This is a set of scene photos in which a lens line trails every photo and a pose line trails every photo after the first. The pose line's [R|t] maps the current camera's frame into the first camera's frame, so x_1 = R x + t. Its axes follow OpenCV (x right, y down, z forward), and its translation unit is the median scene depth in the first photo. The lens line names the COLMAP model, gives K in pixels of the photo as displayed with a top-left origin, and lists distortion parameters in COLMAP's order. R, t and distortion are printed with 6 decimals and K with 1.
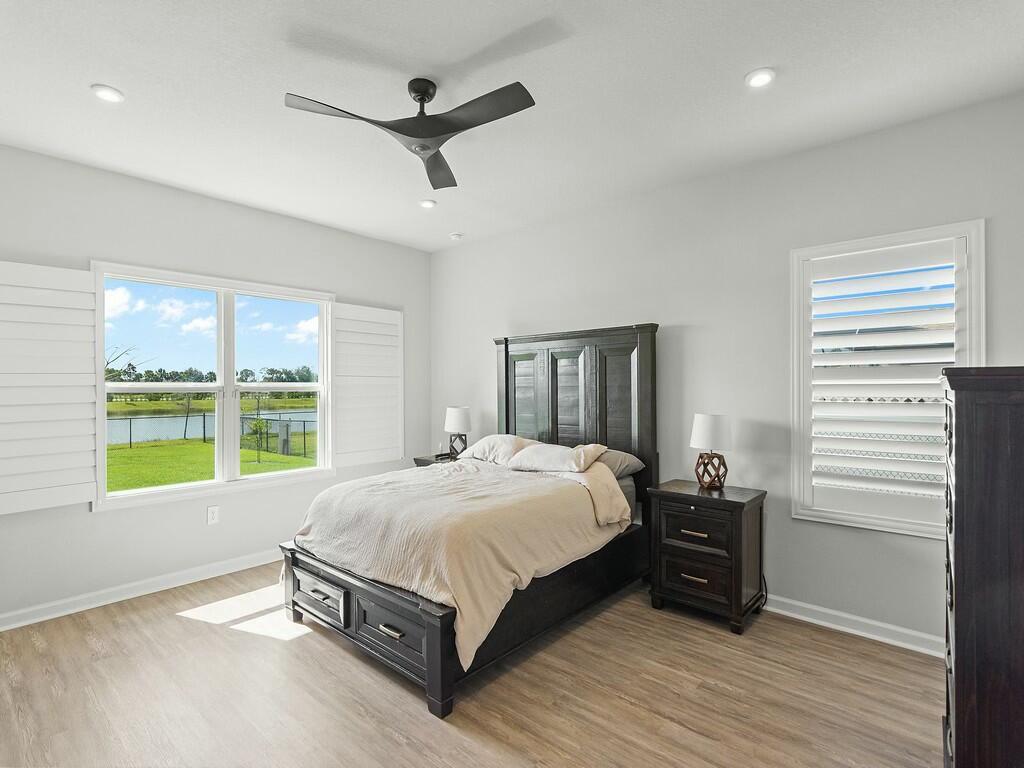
lens RADIAL K [[506.7, 0, 507.6], [0, 506.7, 387.6], [0, 0, 1]] dist [-0.003427, -0.000286]
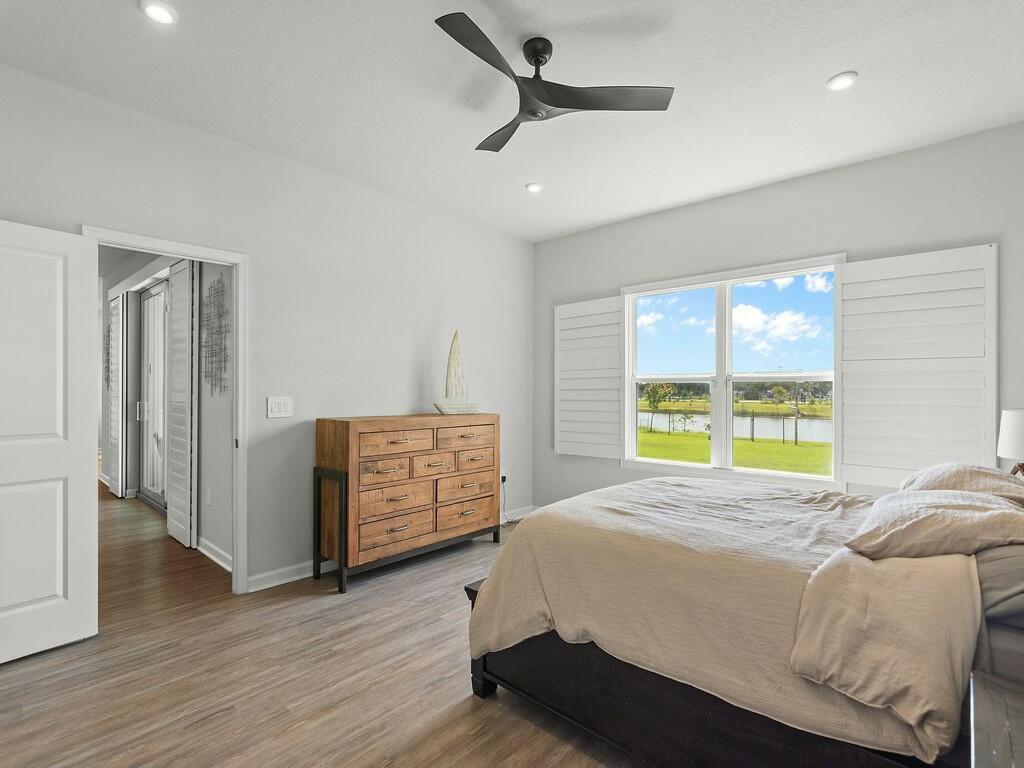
lens RADIAL K [[532.8, 0, 531.3], [0, 532.8, 382.6], [0, 0, 1]] dist [0.001051, -0.000143]
pose [[-0.033262, -0.014903, -0.999336, 0.706529], [-0.007809, 0.999862, -0.014651, 0.036047], [0.999416, 0.007317, -0.033373, 0.858278]]
